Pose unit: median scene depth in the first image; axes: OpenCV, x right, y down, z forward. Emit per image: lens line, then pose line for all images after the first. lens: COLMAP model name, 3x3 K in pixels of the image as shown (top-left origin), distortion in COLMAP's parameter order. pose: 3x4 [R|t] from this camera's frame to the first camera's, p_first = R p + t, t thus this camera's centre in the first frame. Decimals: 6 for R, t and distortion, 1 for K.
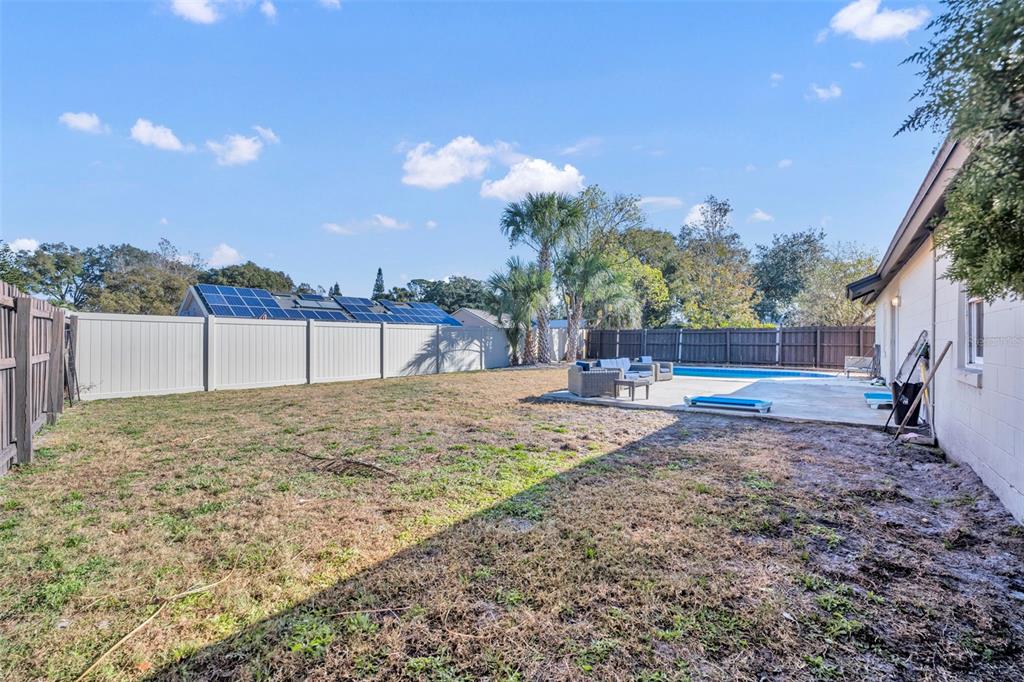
lens RADIAL K [[409.8, 0, 509.1], [0, 409.8, 341.5], [0, 0, 1]] dist [-0.001113, -0.000144]
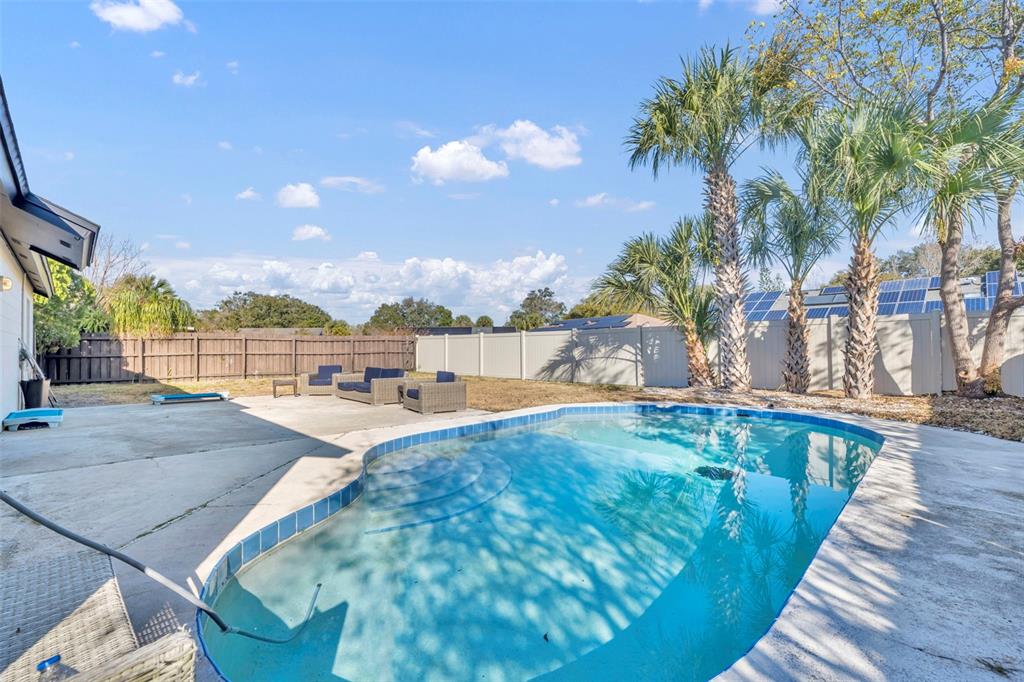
lens RADIAL K [[421.2, 0, 514.2], [0, 421.2, 346.2], [0, 0, 1]] dist [-0.000796, -0.000037]
pose [[-0.087615, -0.006632, -0.996132, 0.632697], [-0.000527, 0.999978, -0.006612, 0.003048], [0.996154, -0.000054, -0.087617, 0.777266]]
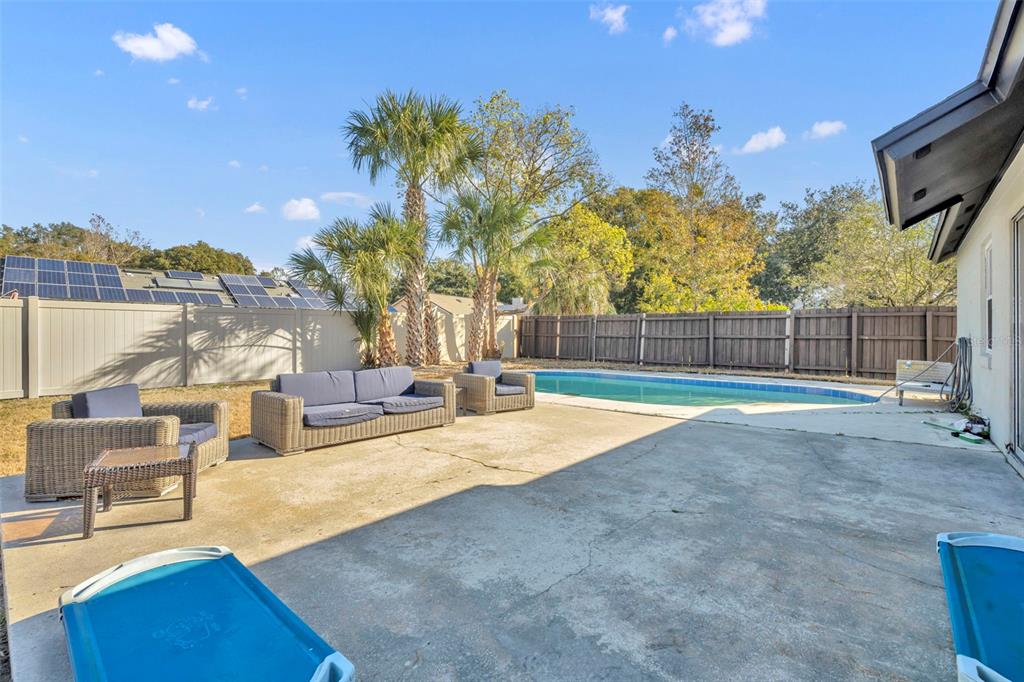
lens RADIAL K [[452.5, 0, 510.5], [0, 452.5, 330.6], [0, 0, 1]] dist [0.001117, -0.000138]
pose [[0.999303, 0.000557, -0.037323, 0.260234], [-0.000841, 0.999971, -0.007615, 0.002503], [0.037317, 0.007641, 0.999274, 0.300343]]
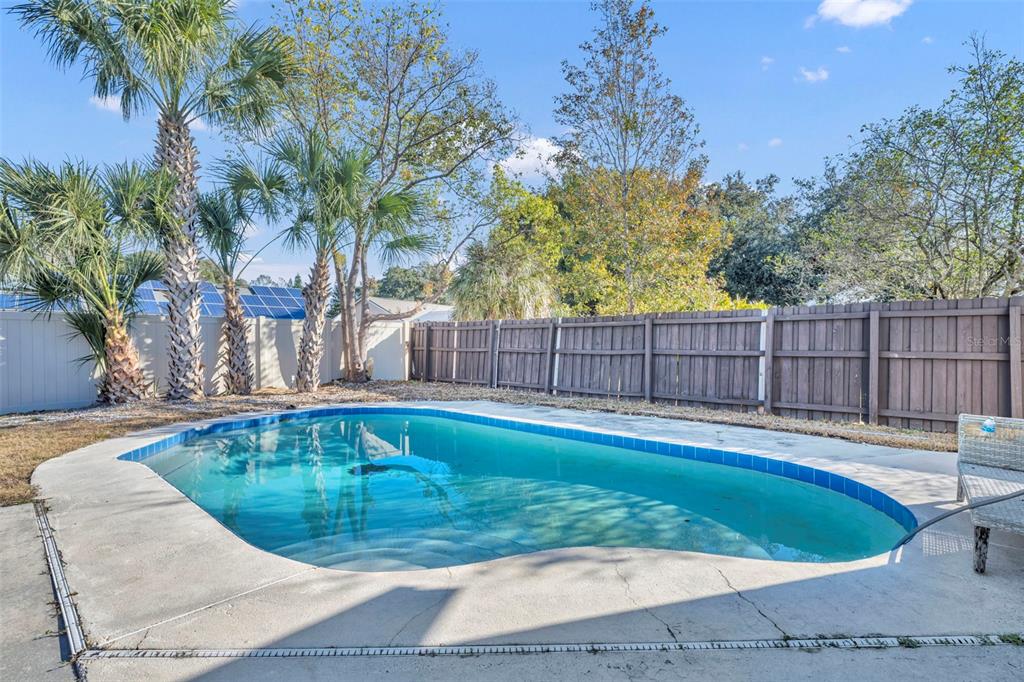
lens RADIAL K [[474.0, 0, 512.0], [0, 474.0, 341.0], [0, 0, 1]] dist [-0.000492, 0.000175]
pose [[0.997694, -0.001472, -0.067860, 0.448912], [0.000858, 0.999959, -0.009066, -0.000981], [0.067870, 0.008986, 0.997654, 0.547216]]
